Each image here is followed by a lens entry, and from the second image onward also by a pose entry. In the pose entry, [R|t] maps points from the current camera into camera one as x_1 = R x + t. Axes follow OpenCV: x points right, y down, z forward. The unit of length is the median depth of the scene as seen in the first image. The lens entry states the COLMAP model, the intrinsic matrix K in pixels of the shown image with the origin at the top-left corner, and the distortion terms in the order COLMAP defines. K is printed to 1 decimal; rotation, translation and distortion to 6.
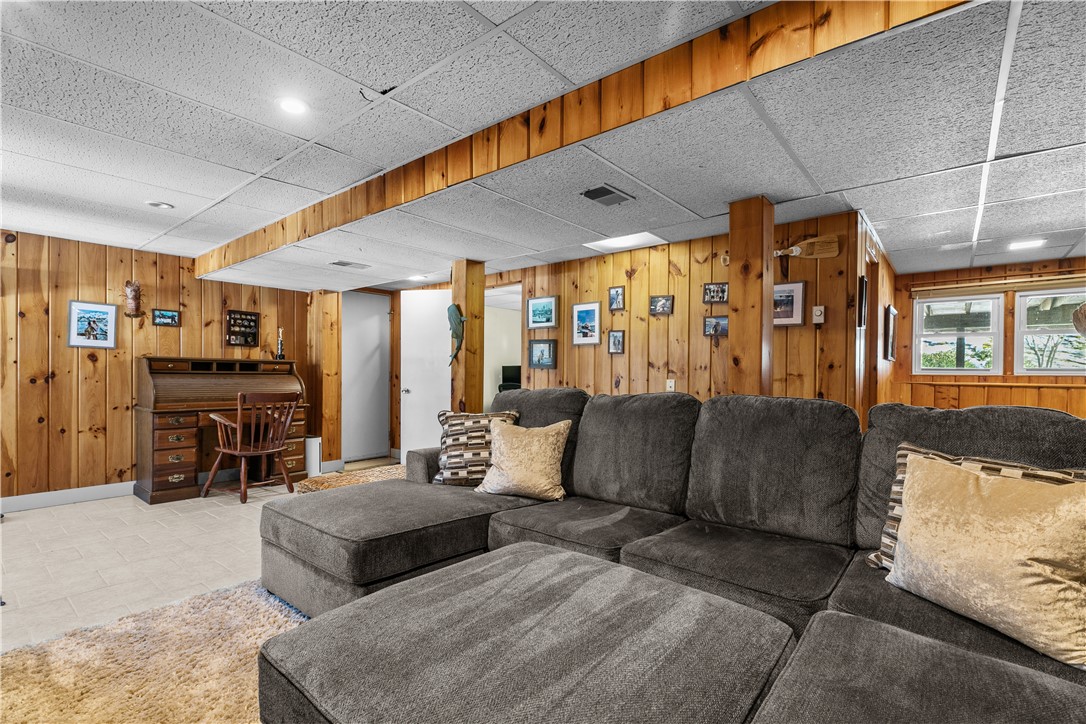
lens RADIAL K [[499.4, 0, 546.6], [0, 499.4, 372.9], [0, 0, 1]] dist [0.003509, 0.000756]
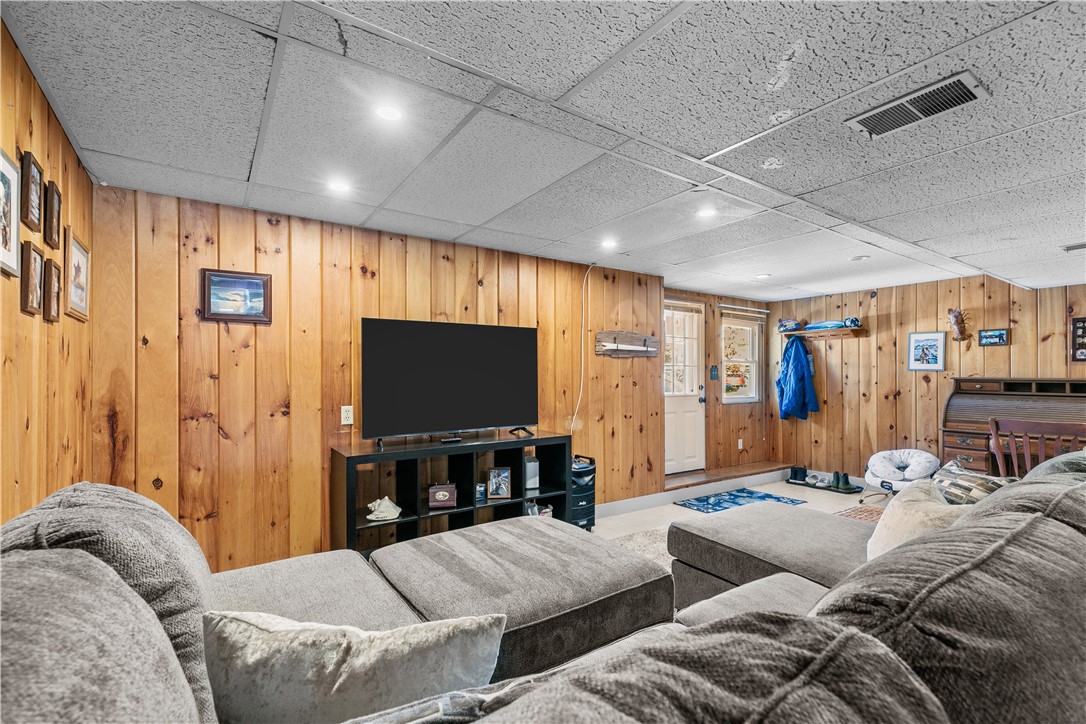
lens RADIAL K [[499.4, 0, 548.8], [0, 499.4, 369.4], [0, 0, 1]] dist [0.003509, 0.000756]
pose [[-0.278281, -0.016255, -0.960362, 0.464746], [0.002637, 0.999840, -0.017688, -0.033861], [0.960496, -0.007454, -0.278193, 0.462672]]
